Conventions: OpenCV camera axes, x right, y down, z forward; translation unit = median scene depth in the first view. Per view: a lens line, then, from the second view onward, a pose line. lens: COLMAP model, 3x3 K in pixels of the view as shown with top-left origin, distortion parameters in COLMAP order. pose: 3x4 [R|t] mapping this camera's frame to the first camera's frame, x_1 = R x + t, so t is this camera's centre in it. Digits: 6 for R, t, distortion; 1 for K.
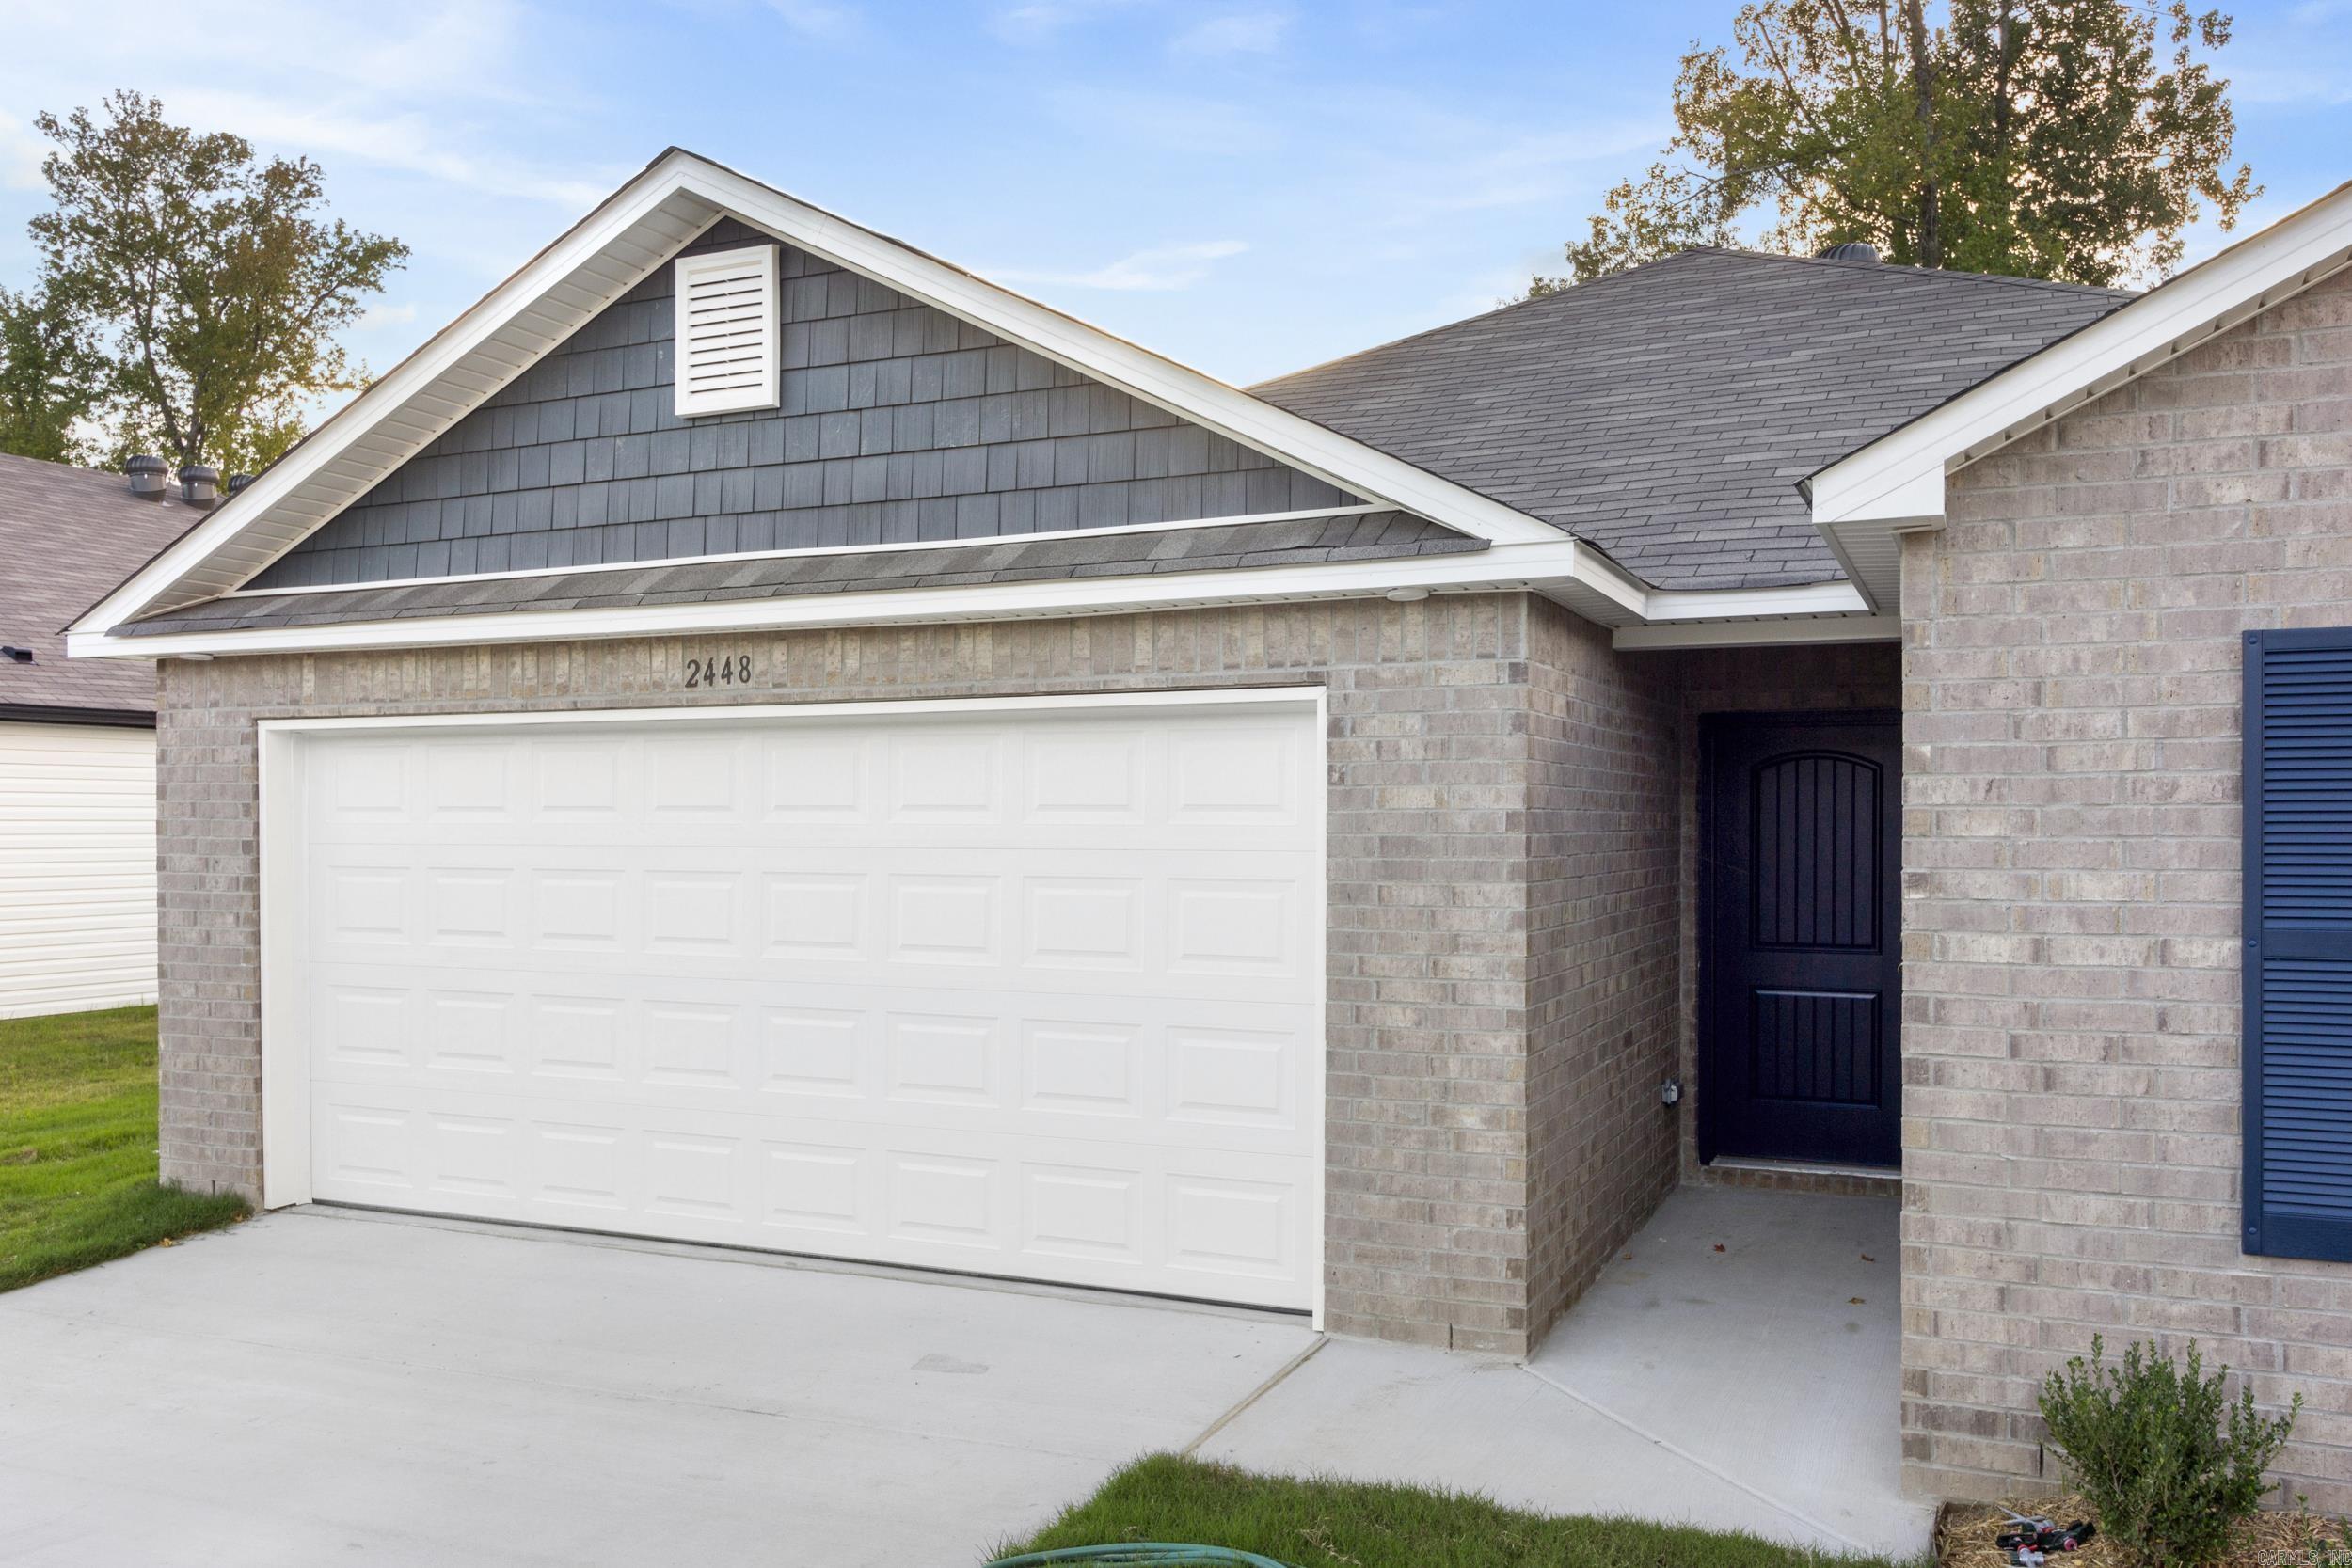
lens RADIAL K [[1904.7, 0, 1178.9], [0, 1904.7, 807.9], [0, 0, 1]] dist [0.009420, -0.008734]
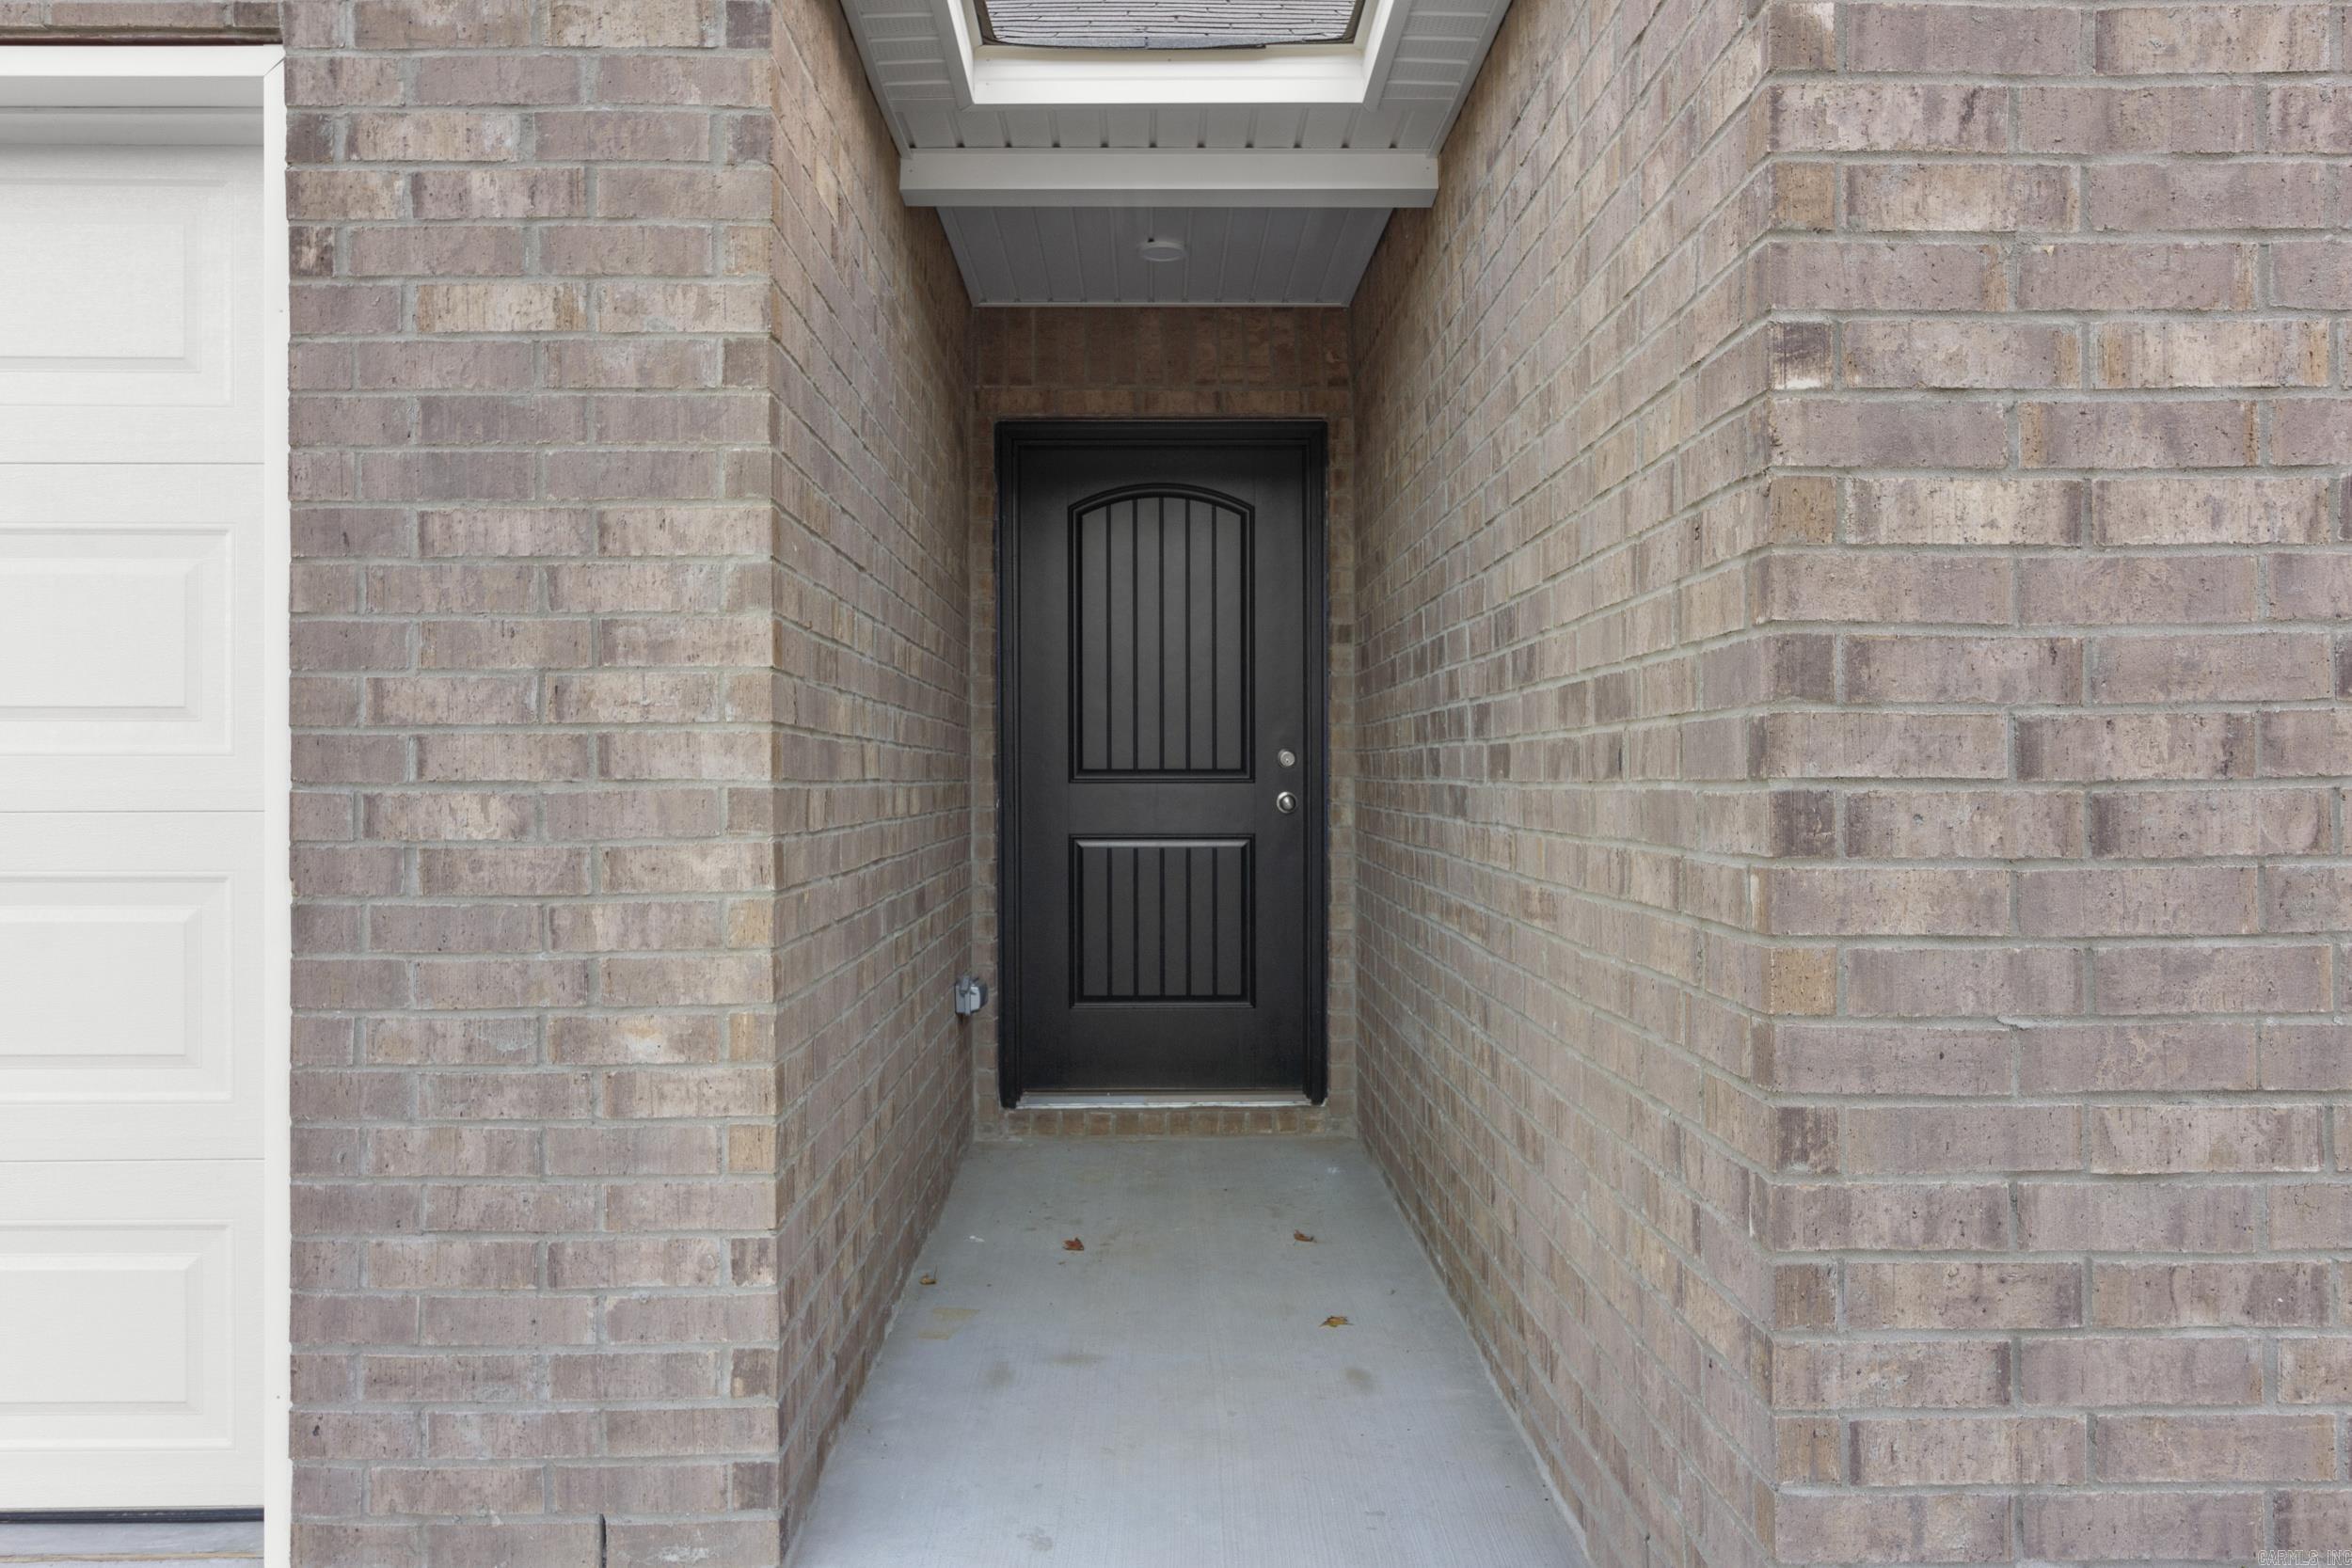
lens RADIAL K [[1904.7, 0, 1178.9], [0, 1904.7, 807.9], [0, 0, 1]] dist [0.009420, -0.008734]
pose [[0.908536, -0.011178, 0.417657, 0.081365], [0.001954, 0.999745, 0.022507, 0.099140], [-0.417802, -0.019632, 0.908326, 0.547855]]
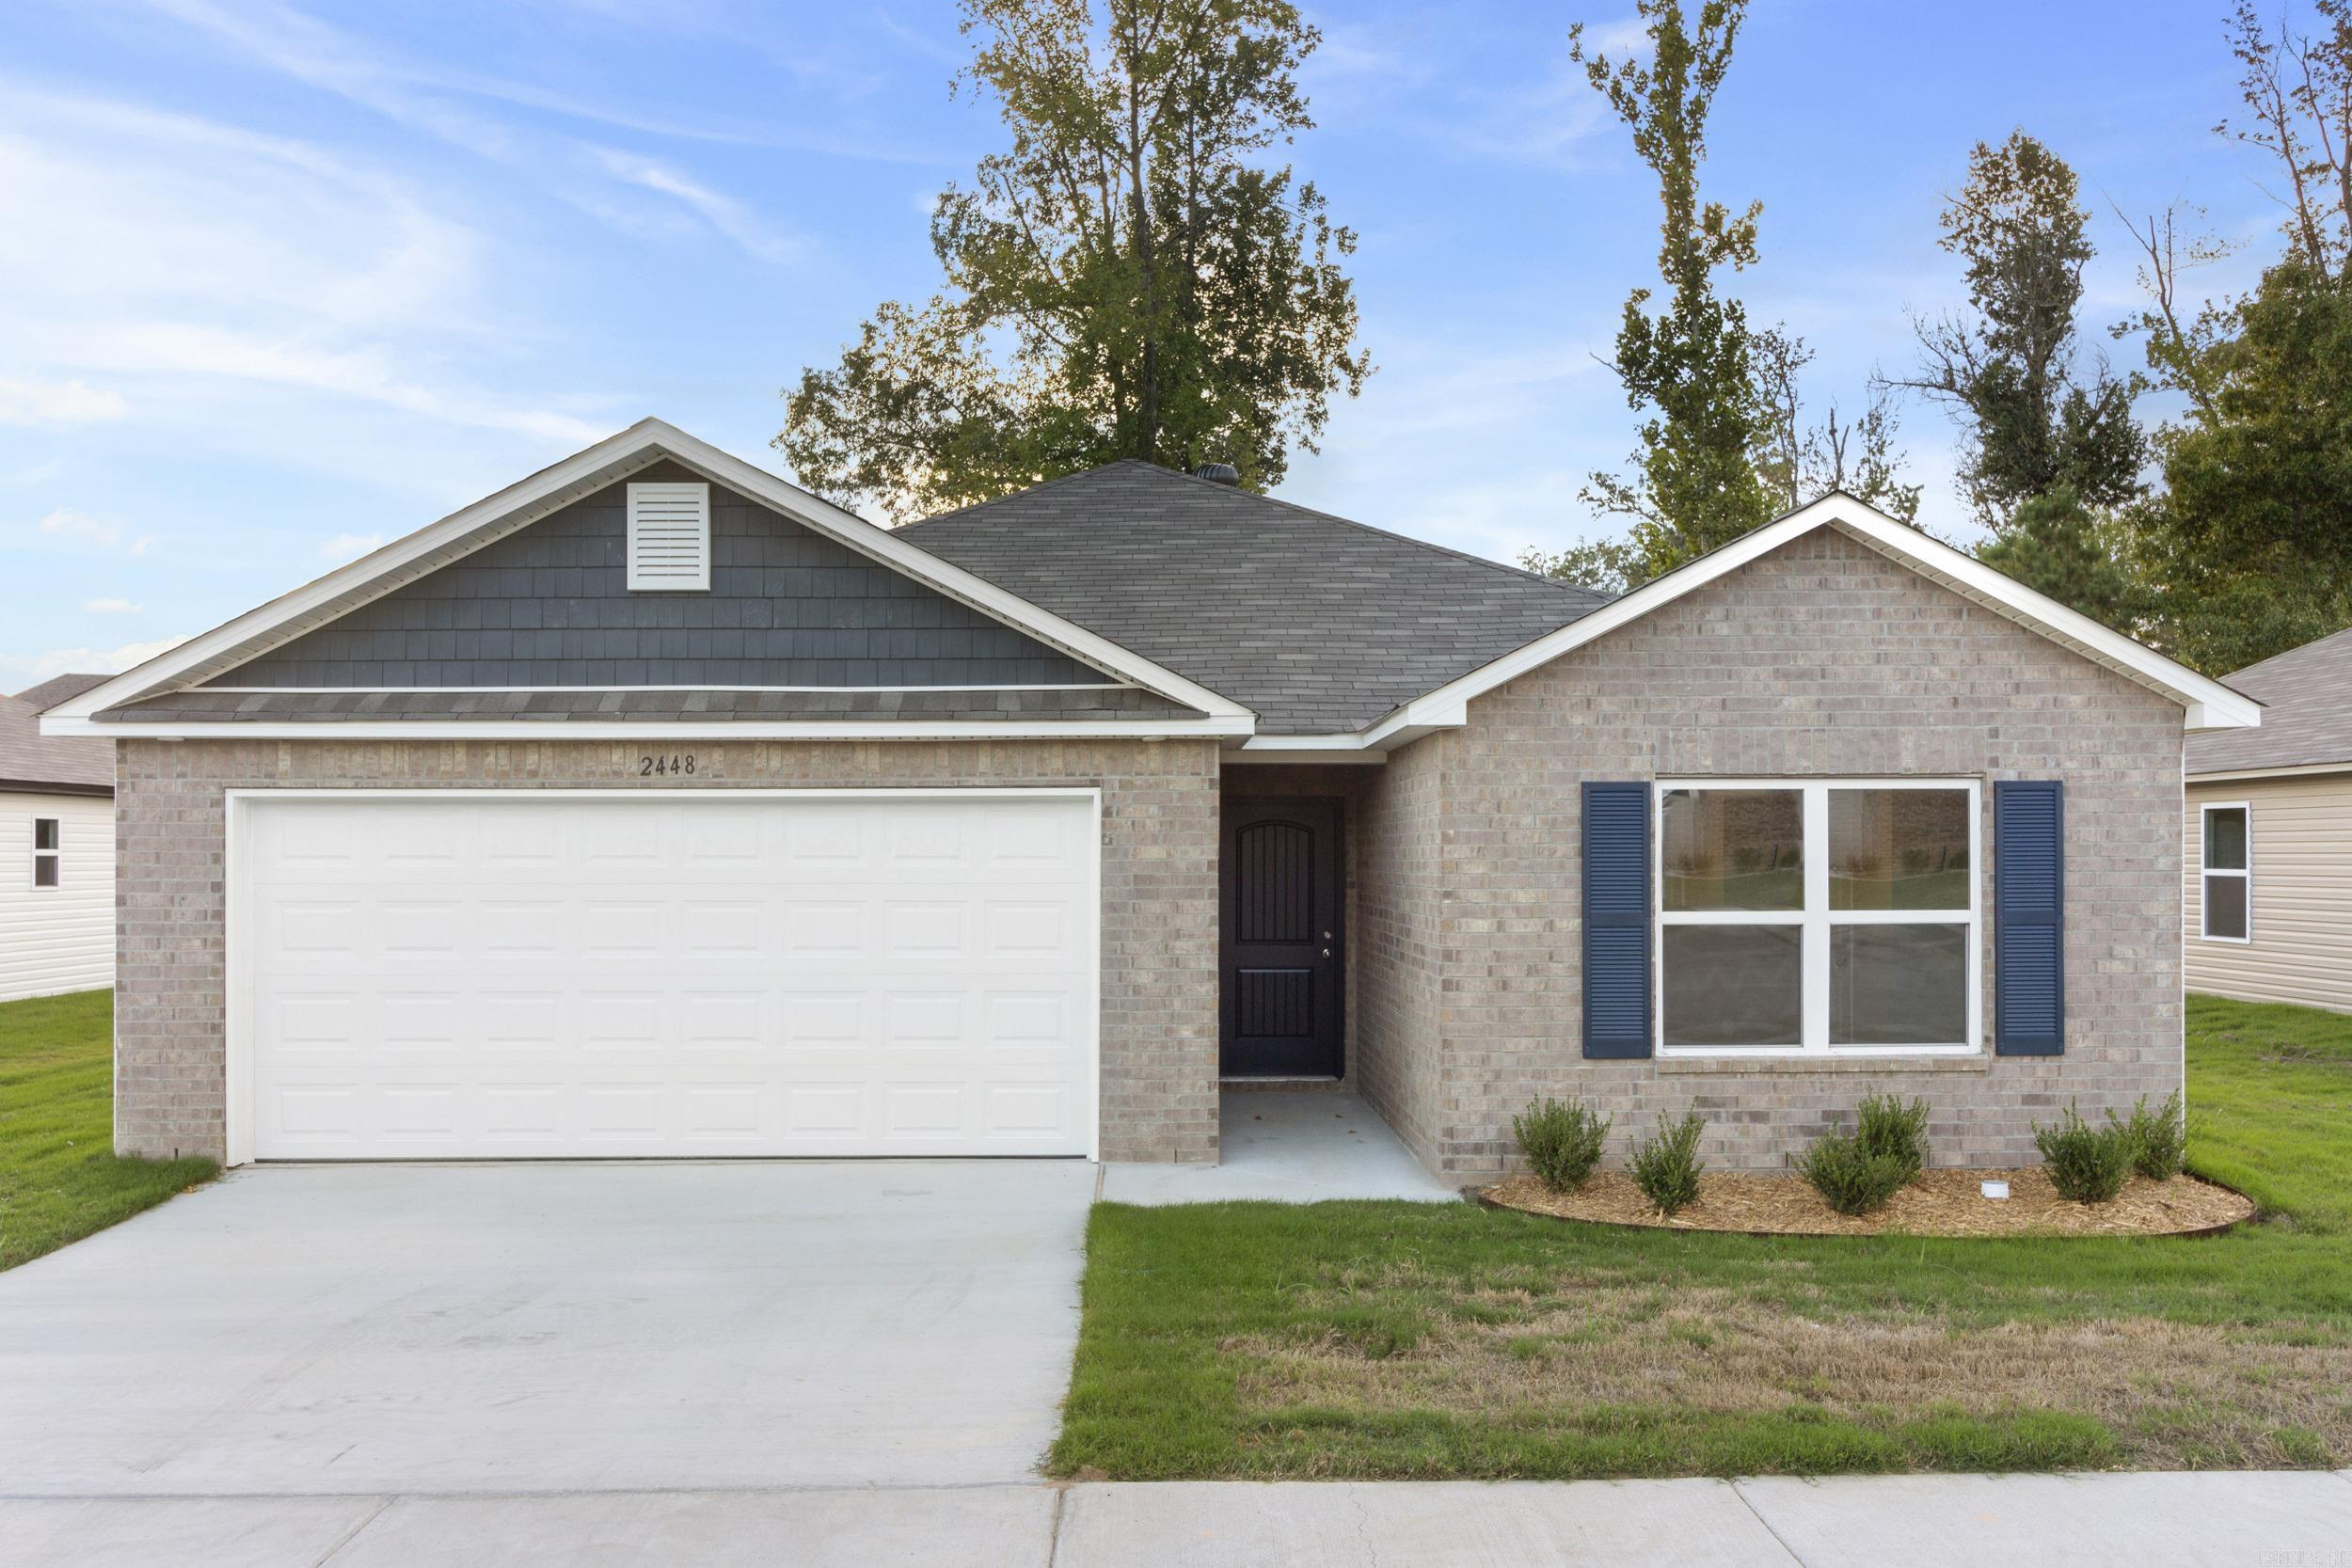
lens RADIAL K [[1904.7, 0, 1178.9], [0, 1904.7, 807.9], [0, 0, 1]] dist [0.009420, -0.008734]
pose [[0.904422, 0.010741, 0.426504, -0.615593], [-0.002164, 0.999786, -0.020590, -0.010635], [-0.426634, 0.017699, 0.904251, -0.613768]]
